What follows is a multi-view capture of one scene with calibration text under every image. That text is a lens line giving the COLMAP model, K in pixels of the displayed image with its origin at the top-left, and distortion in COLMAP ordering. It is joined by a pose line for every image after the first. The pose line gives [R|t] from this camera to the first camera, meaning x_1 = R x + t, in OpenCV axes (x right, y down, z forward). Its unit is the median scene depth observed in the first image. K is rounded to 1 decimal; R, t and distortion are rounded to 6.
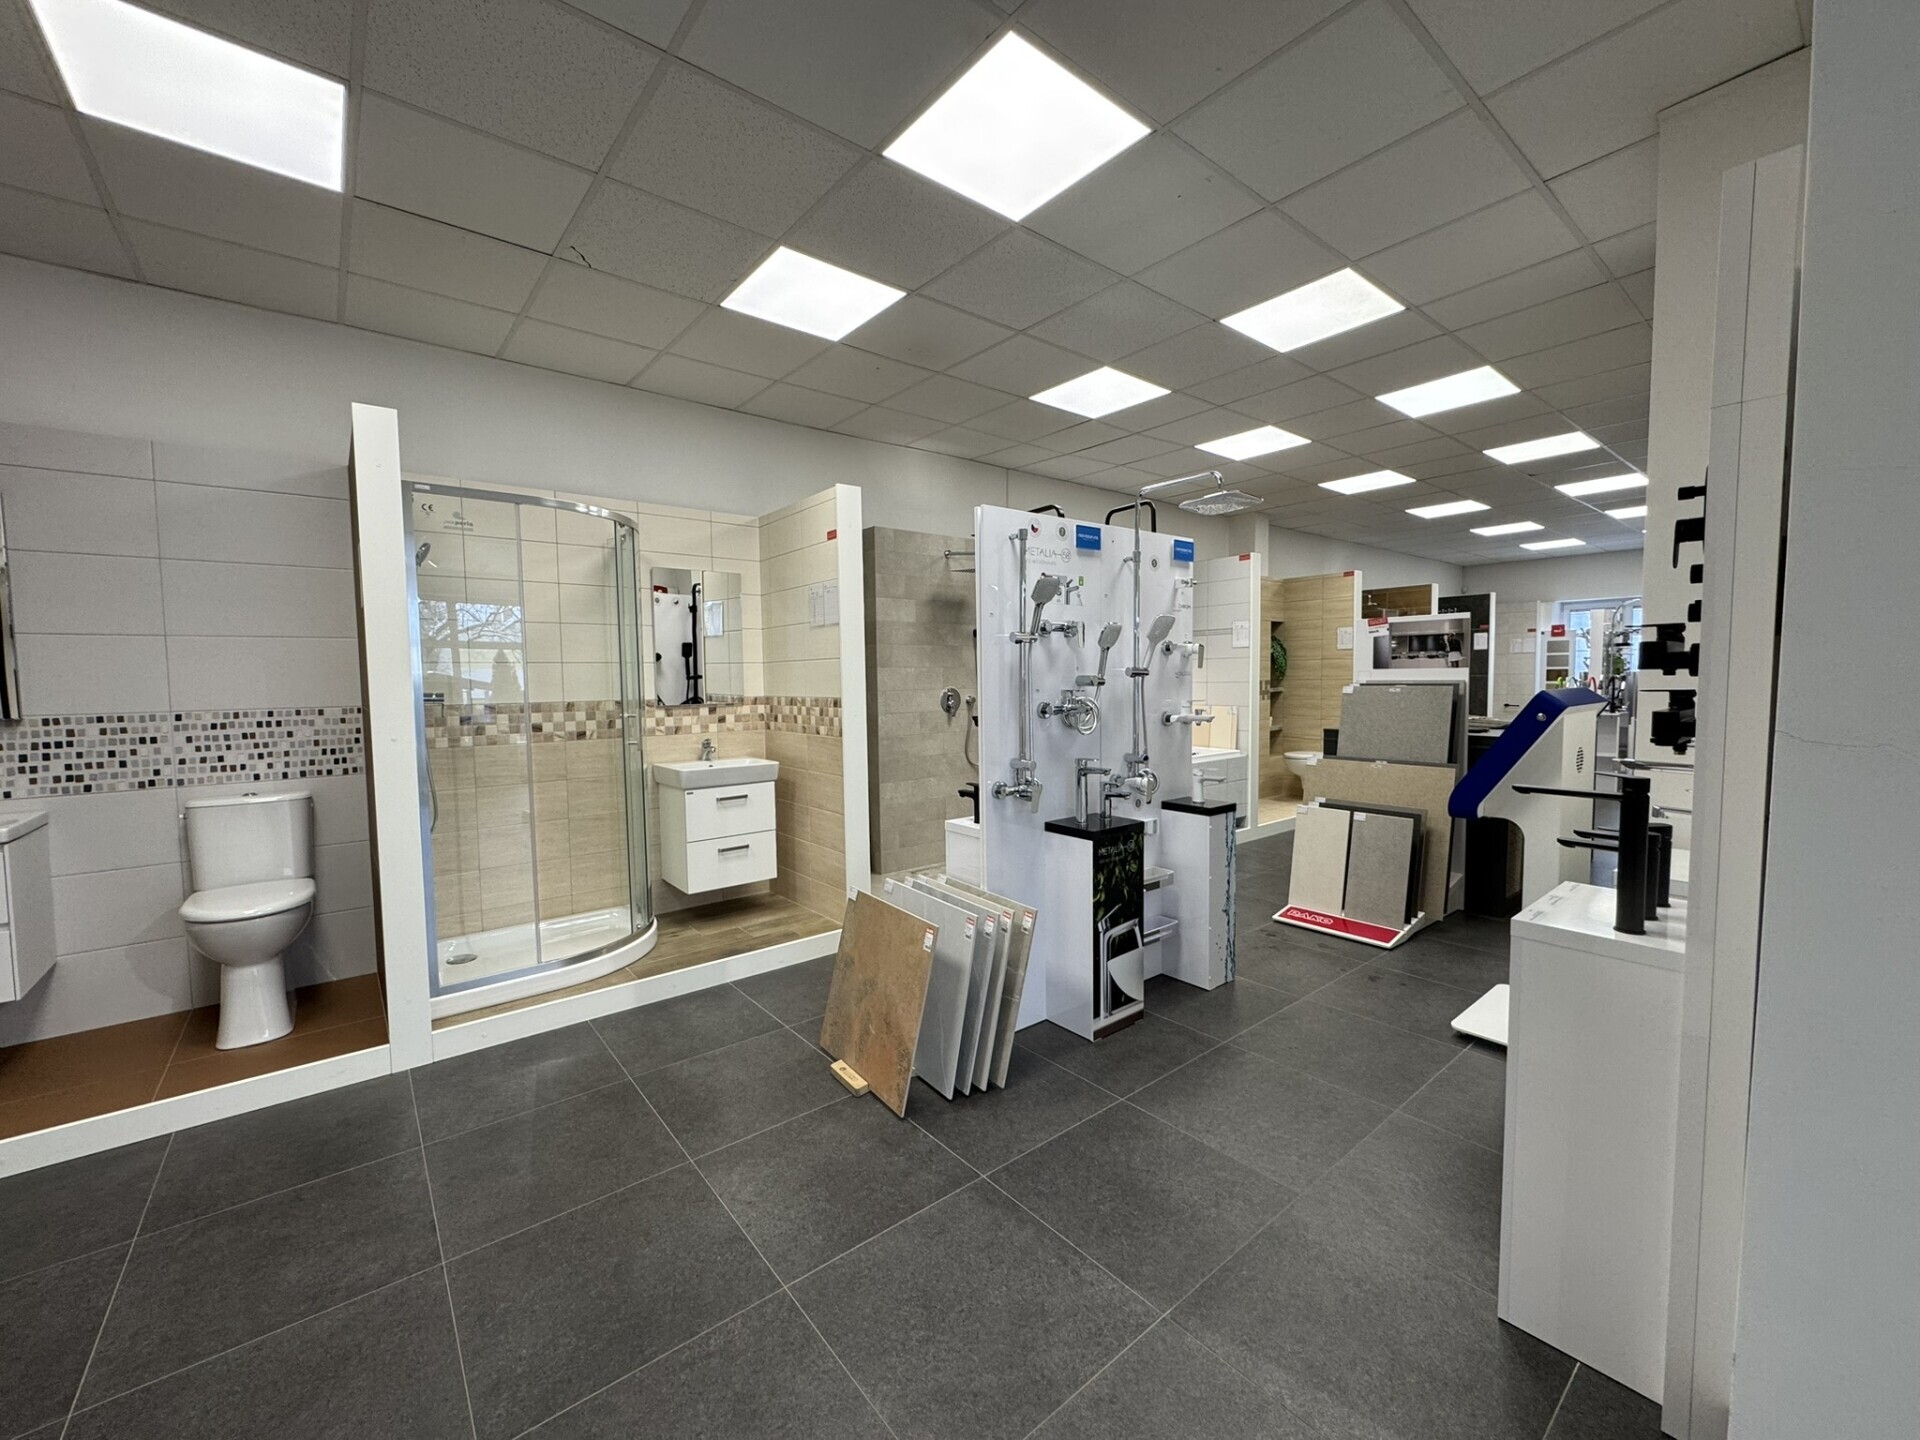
lens RADIAL K [[763.8, 0, 950.7], [0, 763.8, 723.4], [0, 0, 1]] dist [-0.003683, 0.000522]
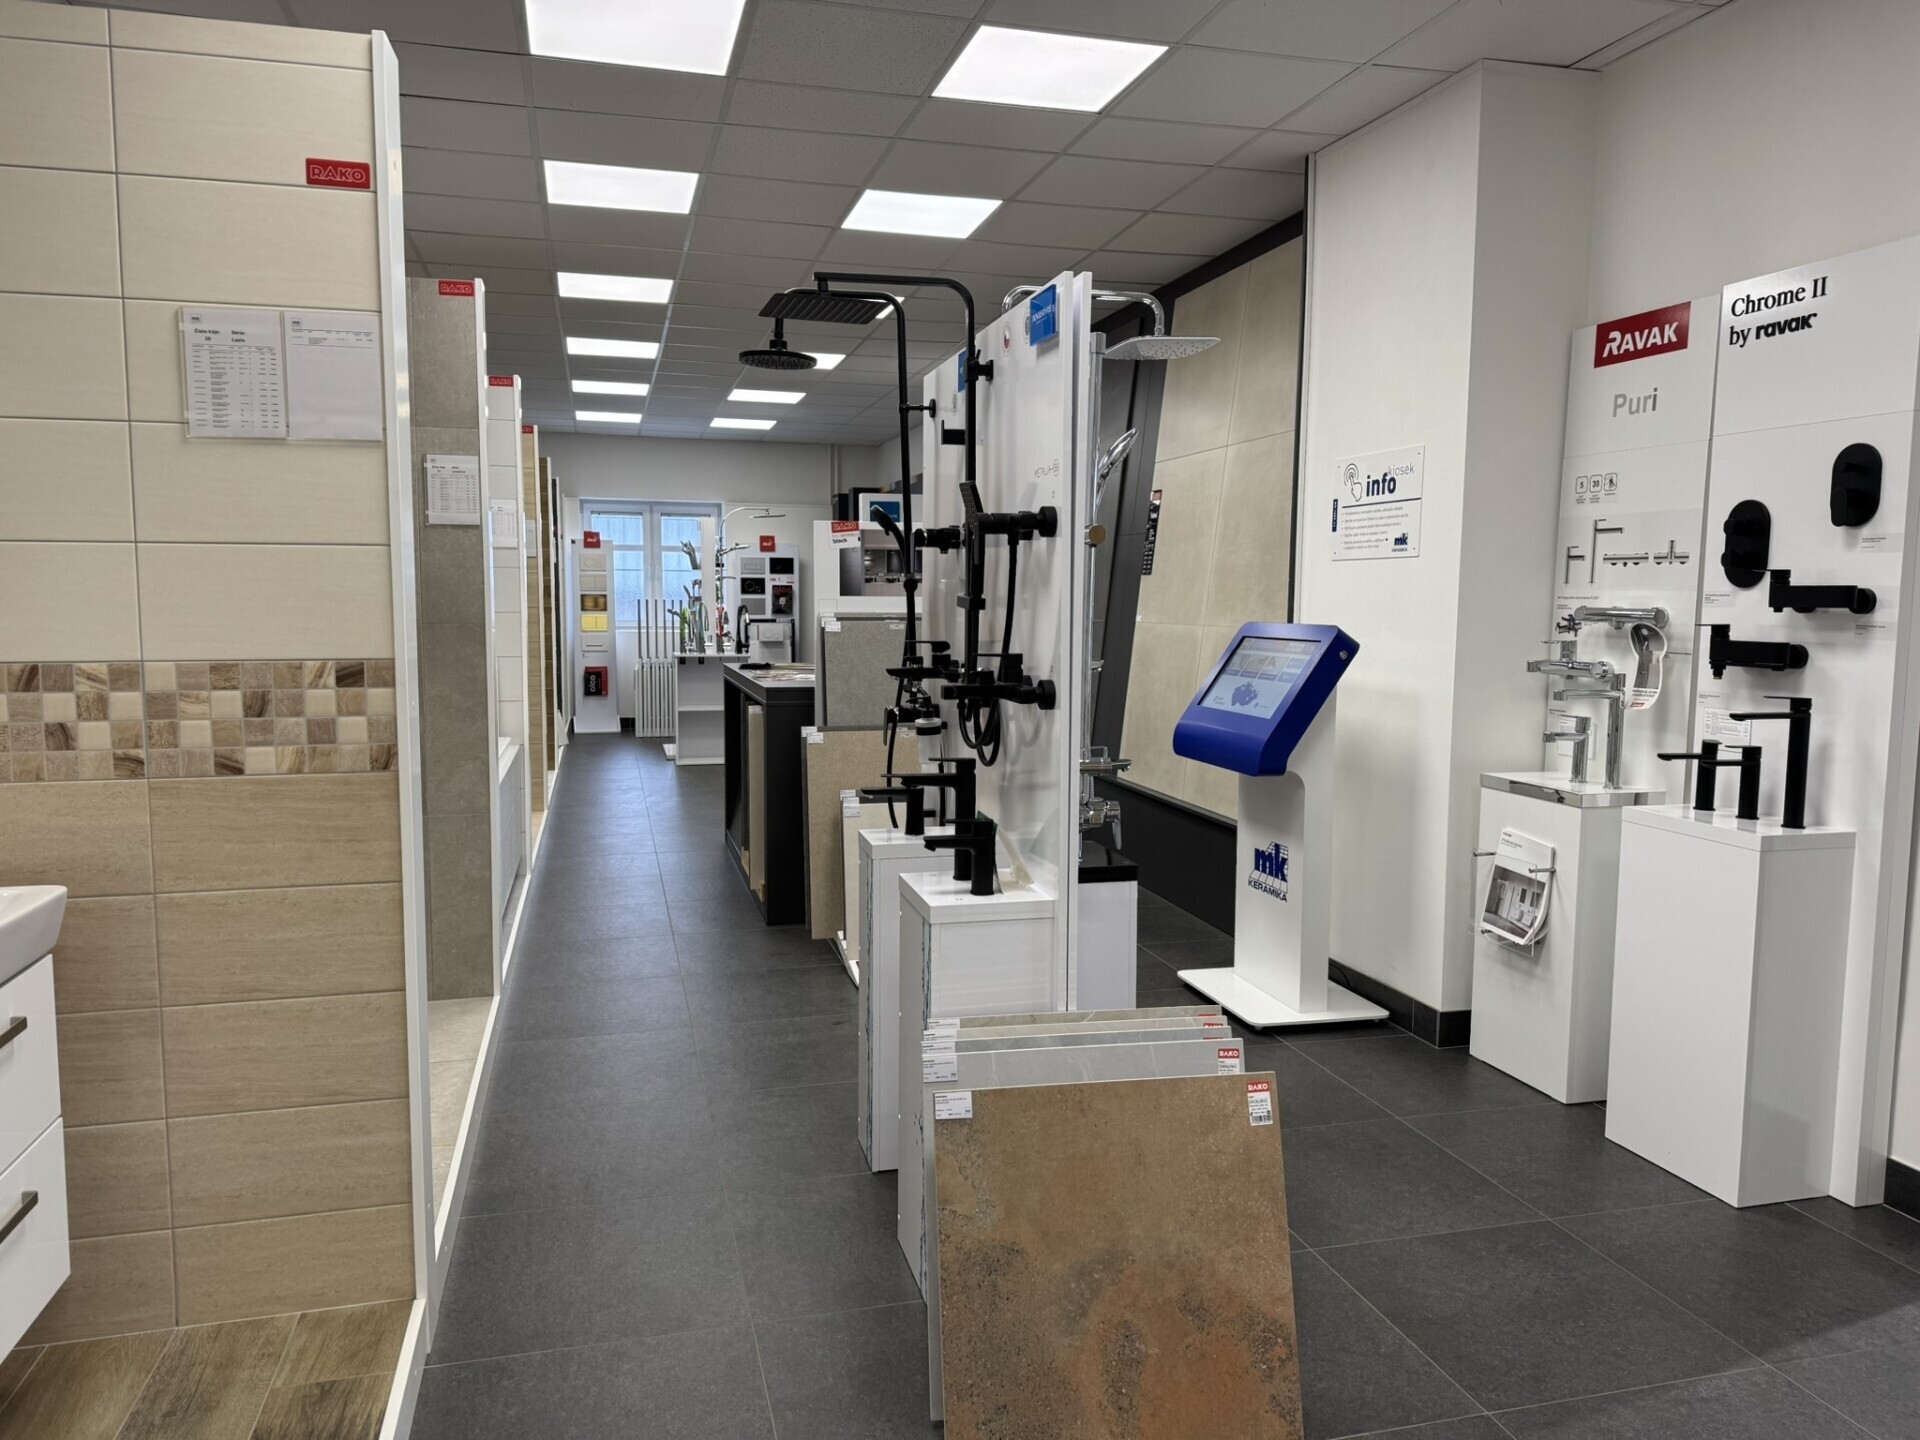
lens RADIAL K [[1344.9, 0, 947.2], [0, 1344.9, 718.3], [0, 0, 1]] dist [0.051799, -0.056920]
pose [[0.404991, -0.068414, 0.911757, -0.580844], [0.045241, 0.997475, 0.054751, -0.027515], [-0.913201, 0.019075, 0.407064, 0.492989]]
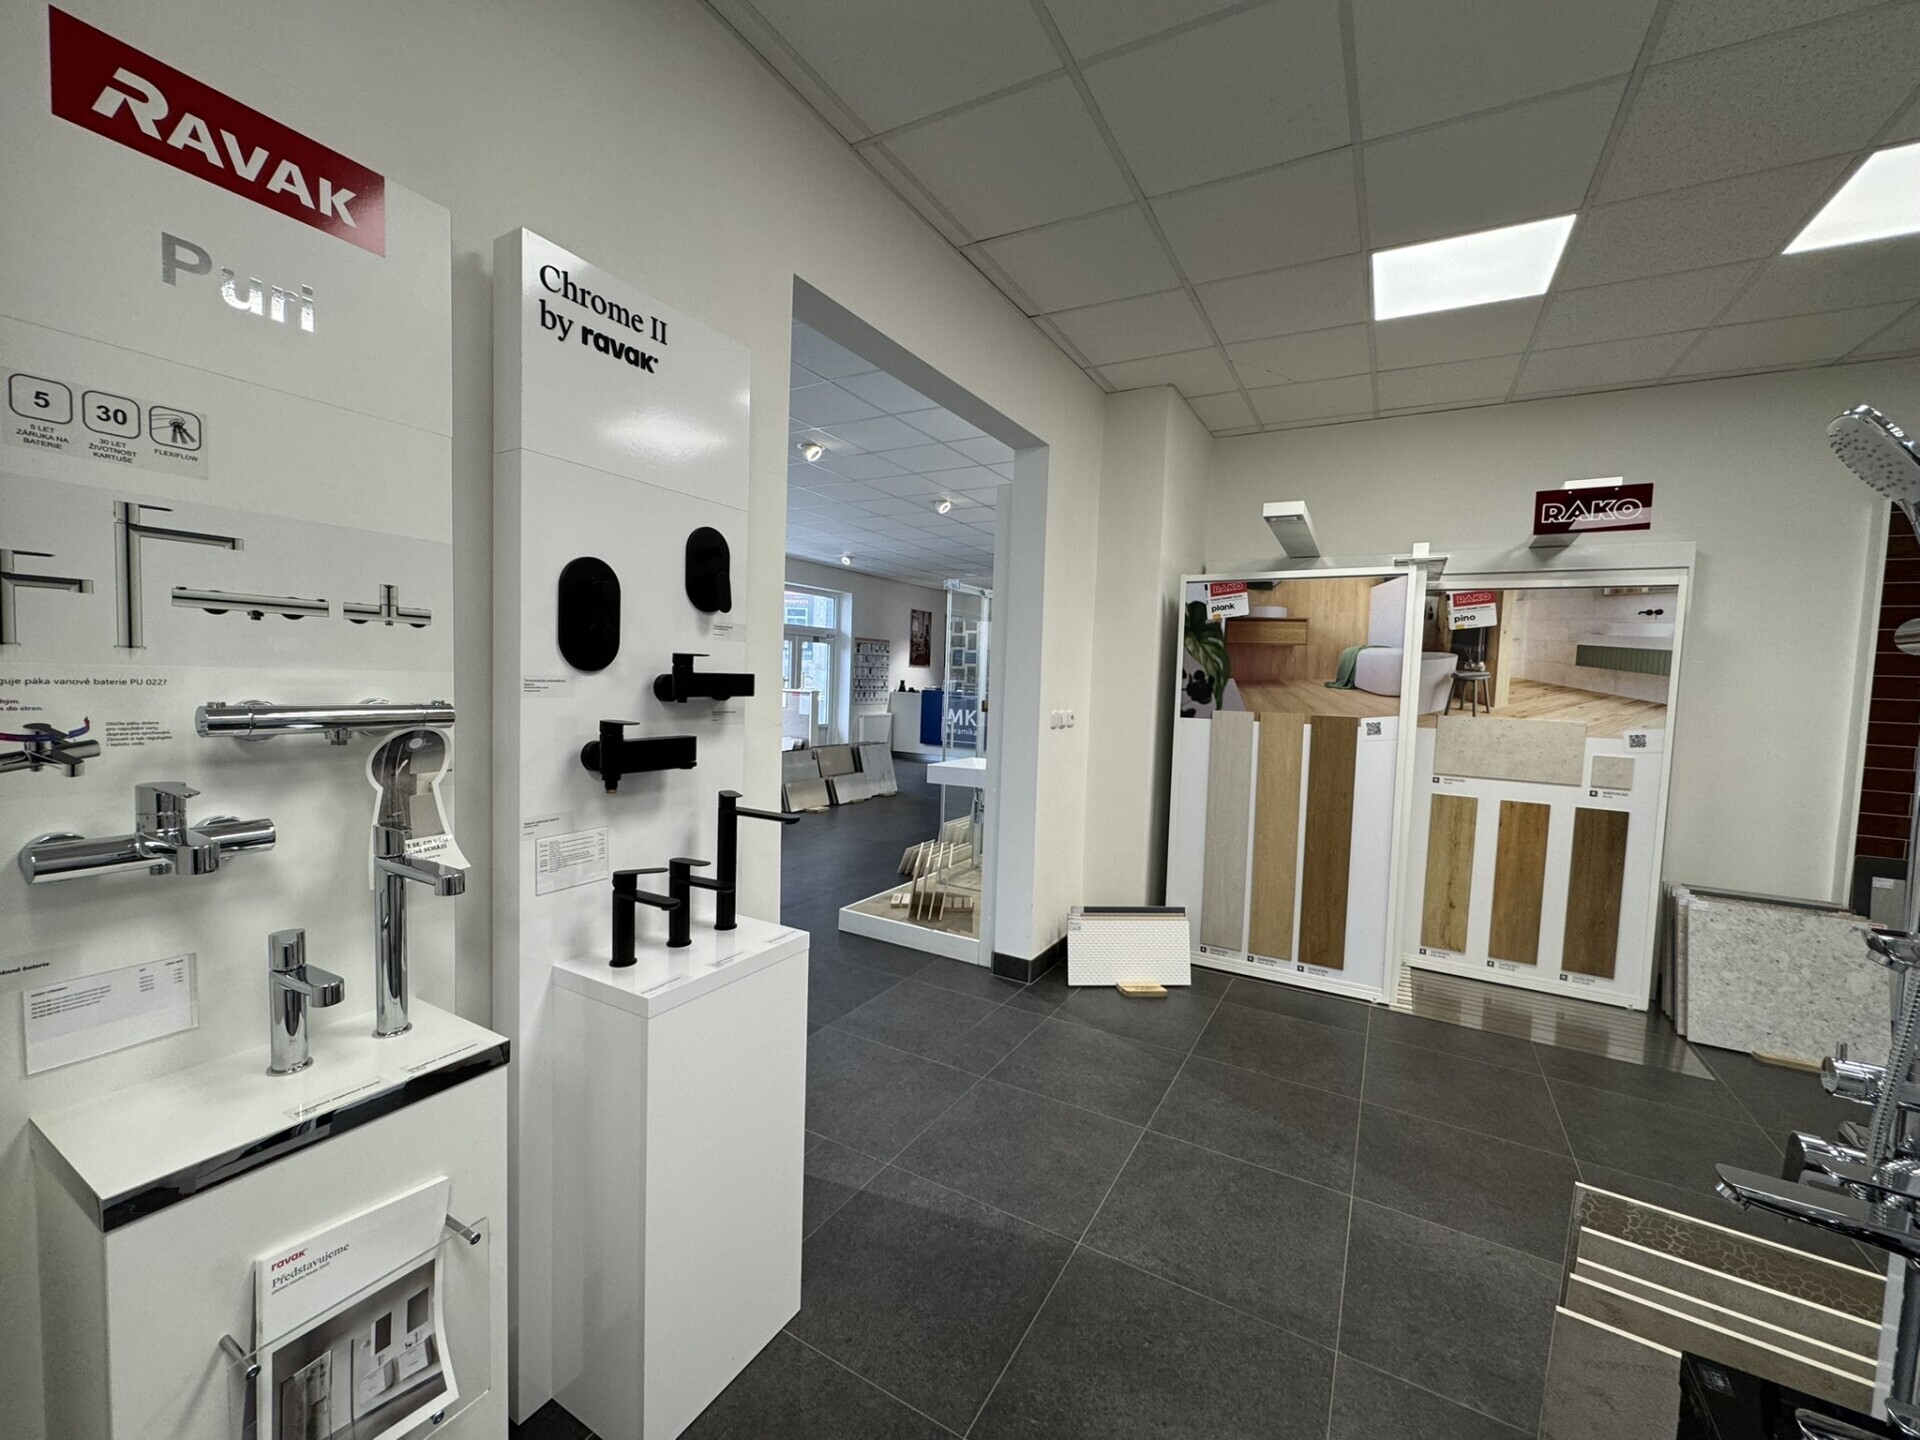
lens RADIAL K [[763.8, 0, 958.5], [0, 763.8, 718.0], [0, 0, 1]] dist [-0.003683, 0.000522]
pose [[-0.929794, 0.002739, -0.368071, 0.364086], [-0.044401, 0.991836, 0.119543, -0.068991], [0.365393, 0.127493, -0.922081, 0.785622]]
